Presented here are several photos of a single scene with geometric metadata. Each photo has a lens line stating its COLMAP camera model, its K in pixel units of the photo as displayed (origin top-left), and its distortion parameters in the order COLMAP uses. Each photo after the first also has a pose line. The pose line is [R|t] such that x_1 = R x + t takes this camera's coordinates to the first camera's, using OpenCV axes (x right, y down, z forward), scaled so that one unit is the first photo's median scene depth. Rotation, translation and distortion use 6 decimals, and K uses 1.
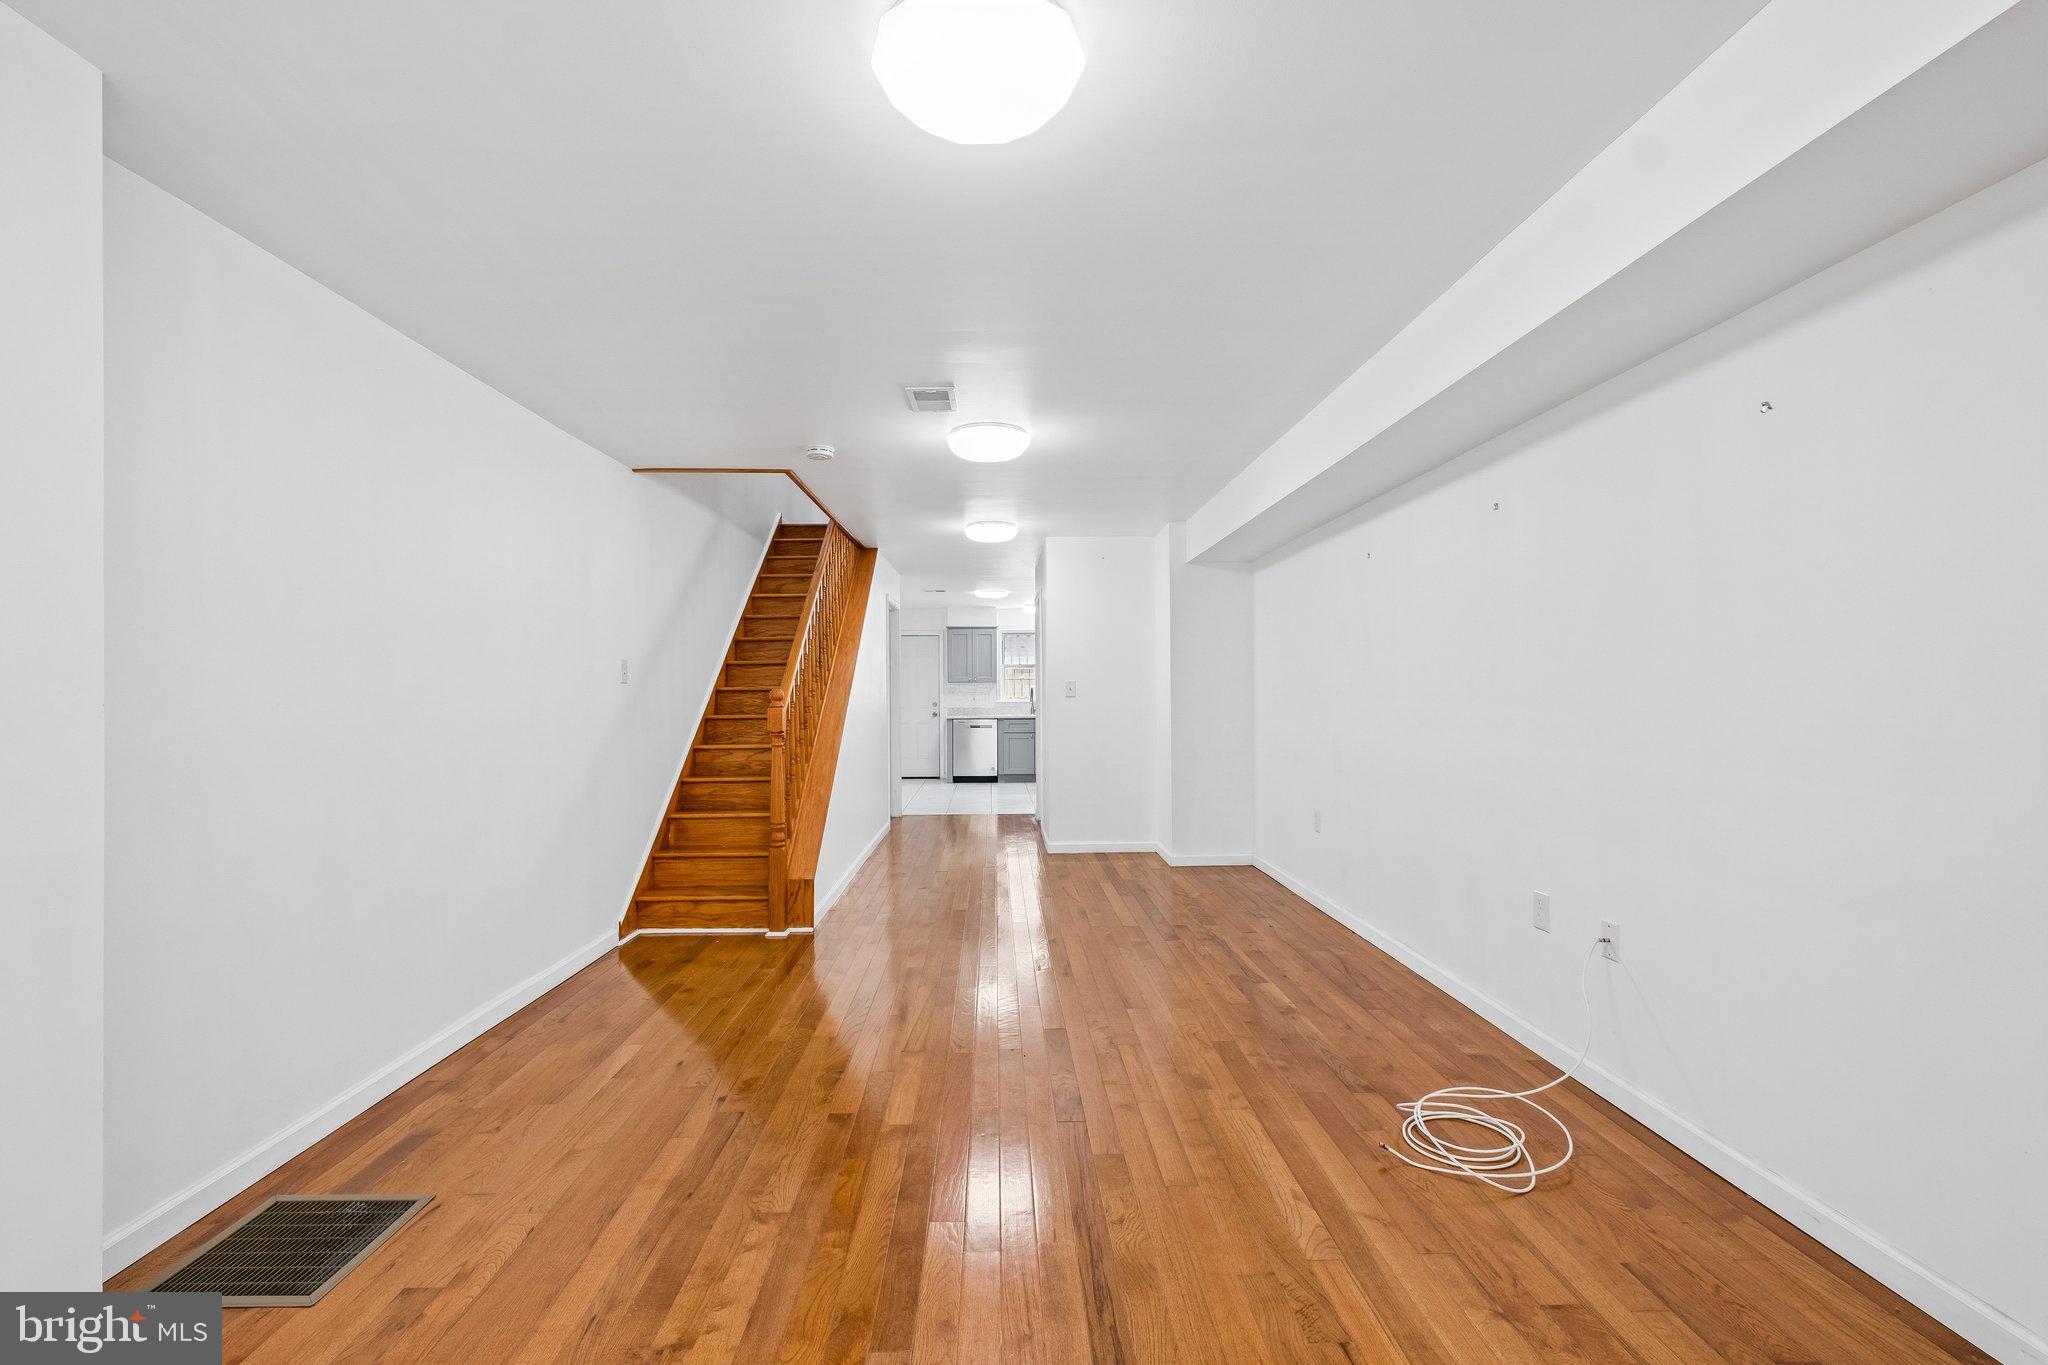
lens RADIAL K [[896.4, 0, 1006.9], [0, 896.4, 682.8], [0, 0, 1]] dist [-0.002551, 0.000539]
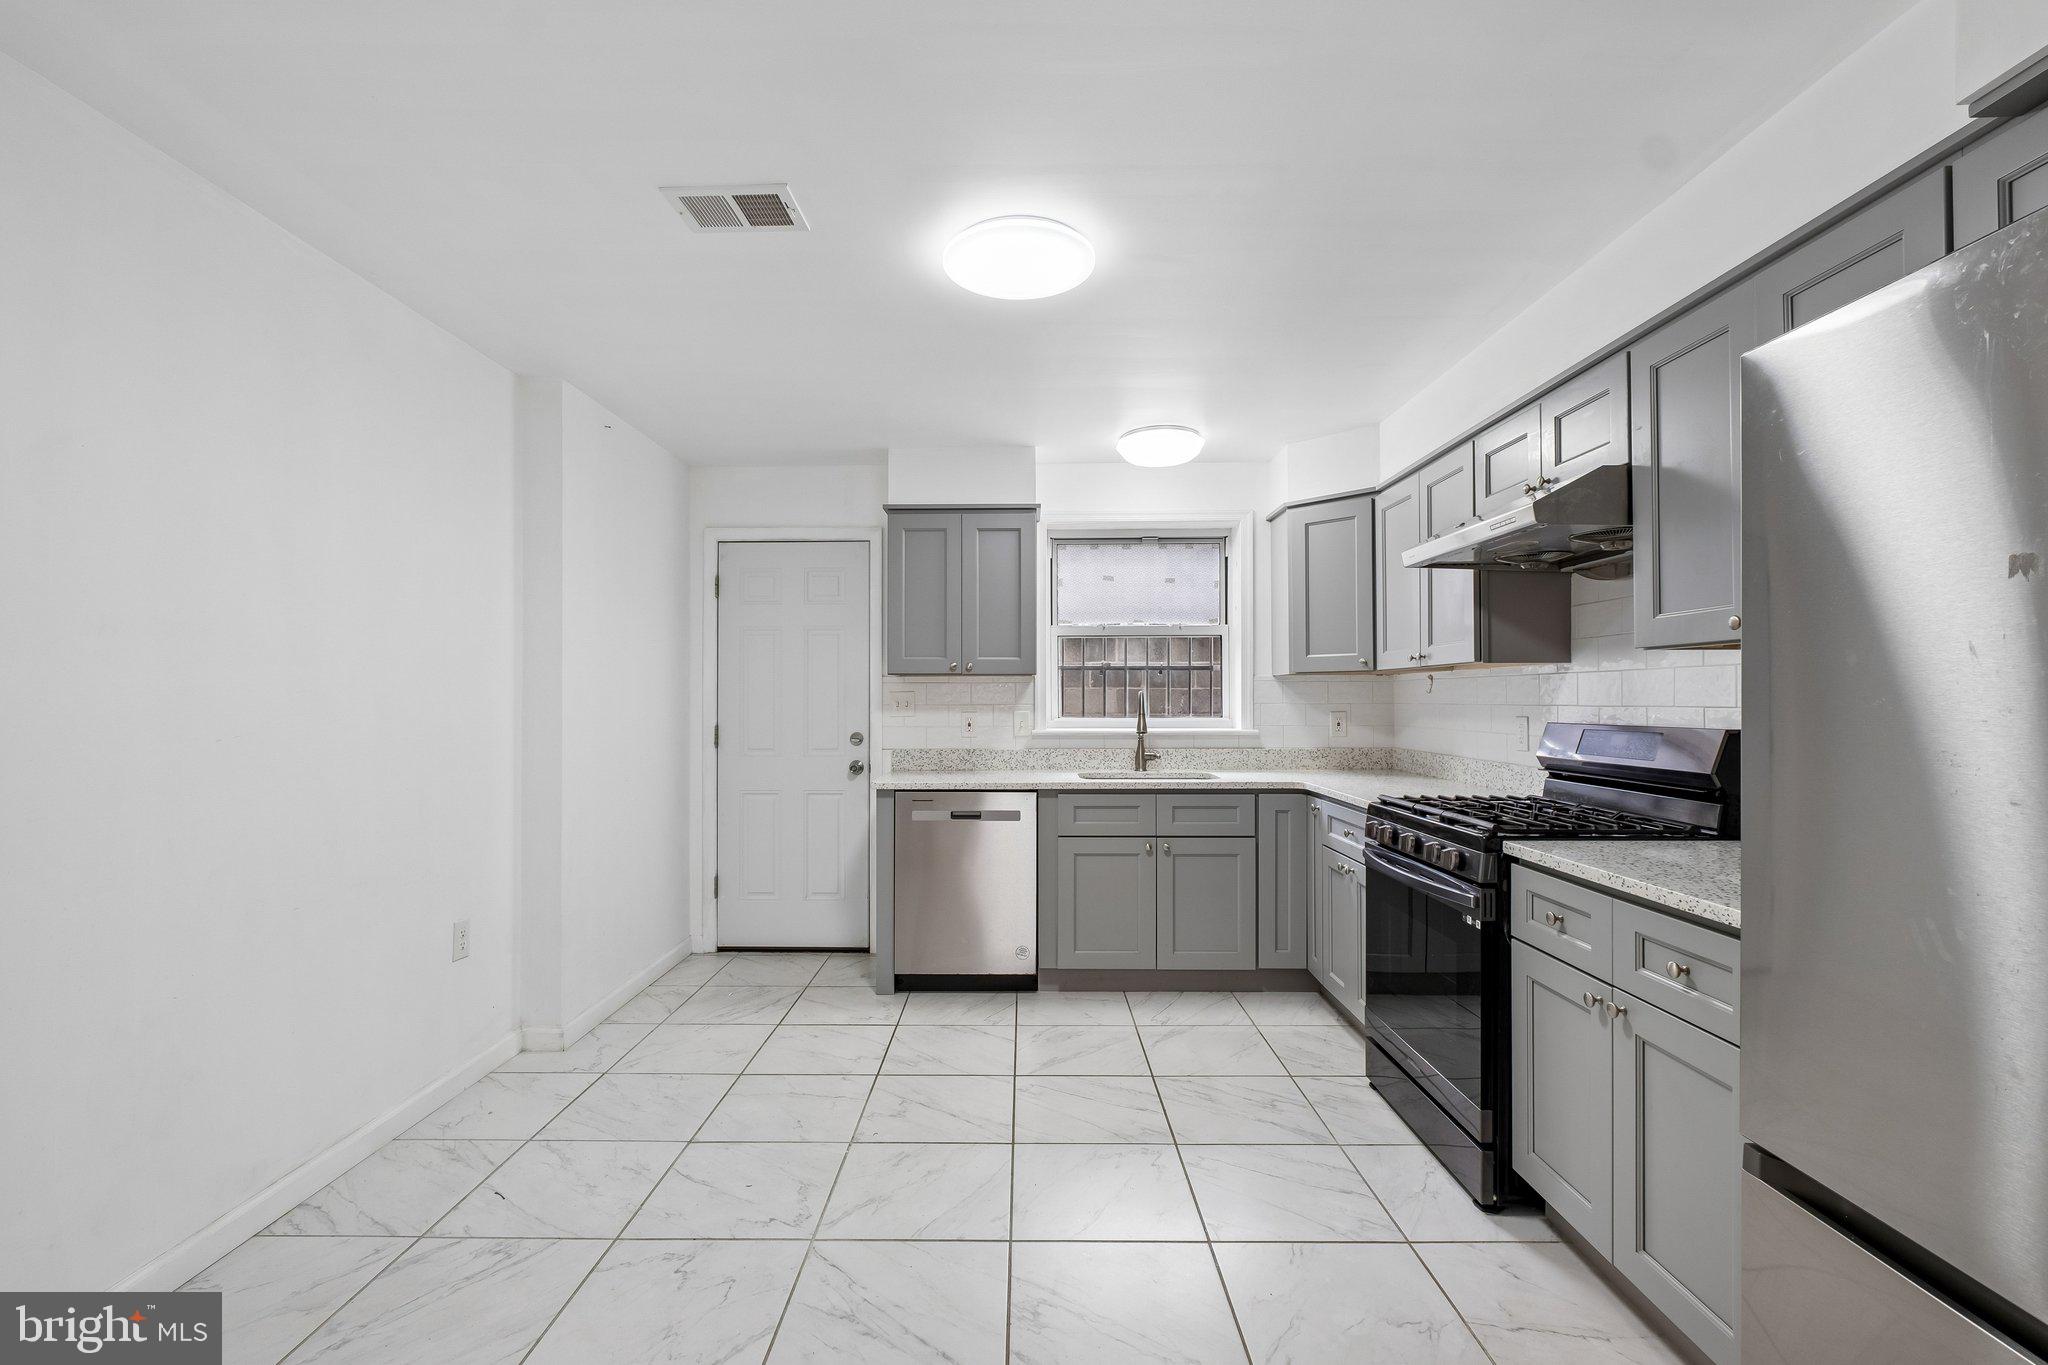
lens RADIAL K [[896.4, 0, 1012.4], [0, 896.4, 688.2], [0, 0, 1]] dist [-0.002551, 0.000539]
pose [[0.999479, 0.005093, -0.031874, -0.028598], [-0.005124, 0.999986, -0.000879, 0.013765], [0.031869, 0.001042, 0.999492, 2.039124]]
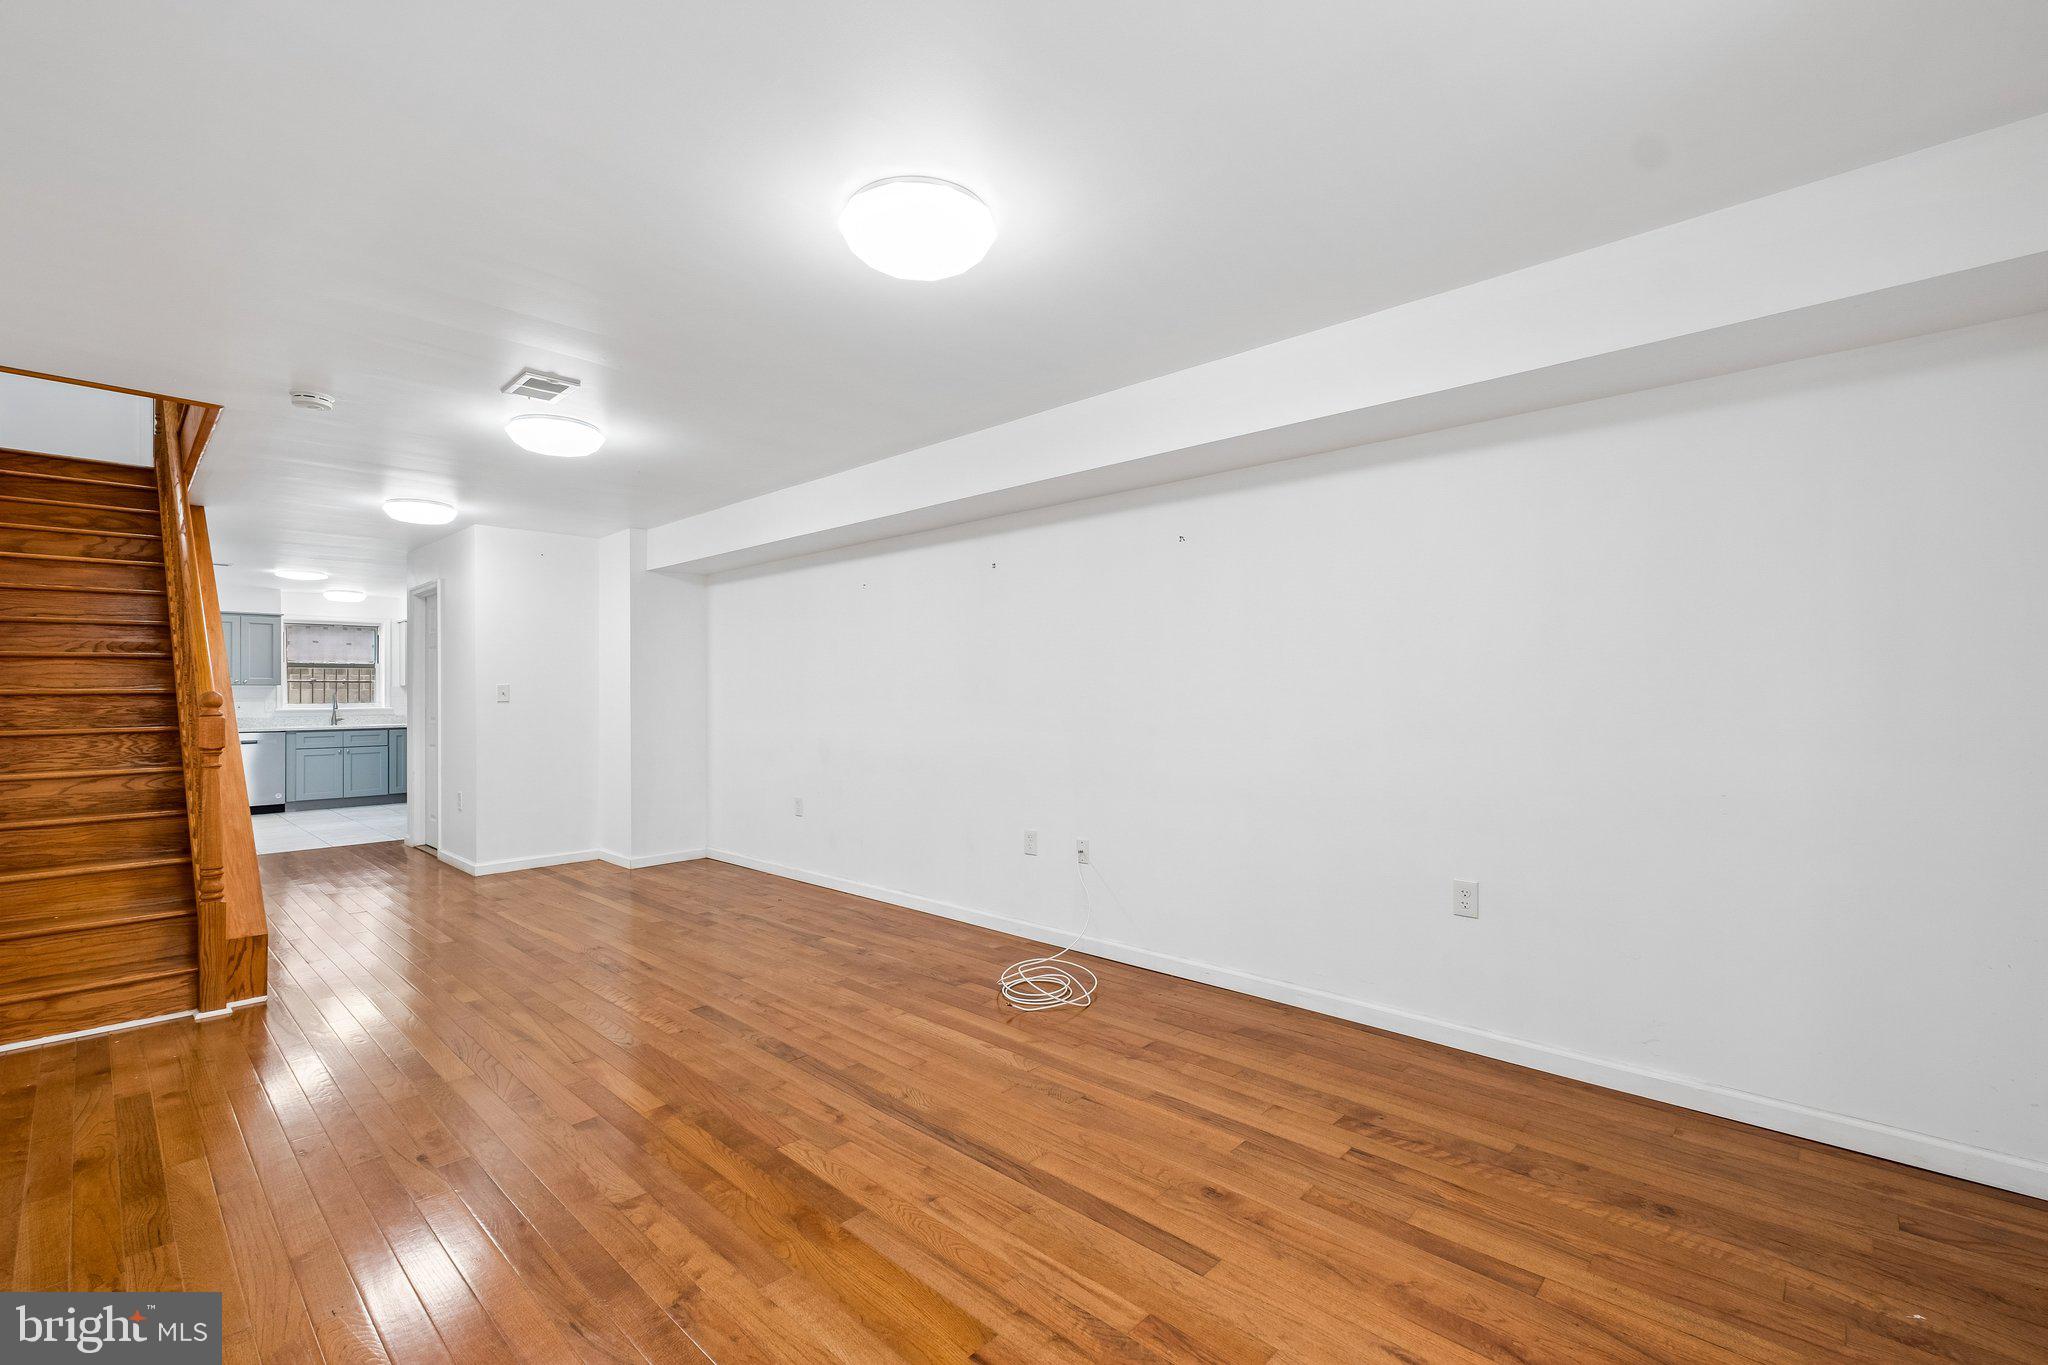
lens RADIAL K [[896.4, 0, 1004.1], [0, 896.4, 686.7], [0, 0, 1]] dist [-0.002551, 0.000539]
pose [[0.705992, 0.007377, 0.708182, -0.363906], [-0.005501, 0.999973, -0.004932, 0.002499], [-0.708199, -0.000414, 0.706013, -0.016834]]
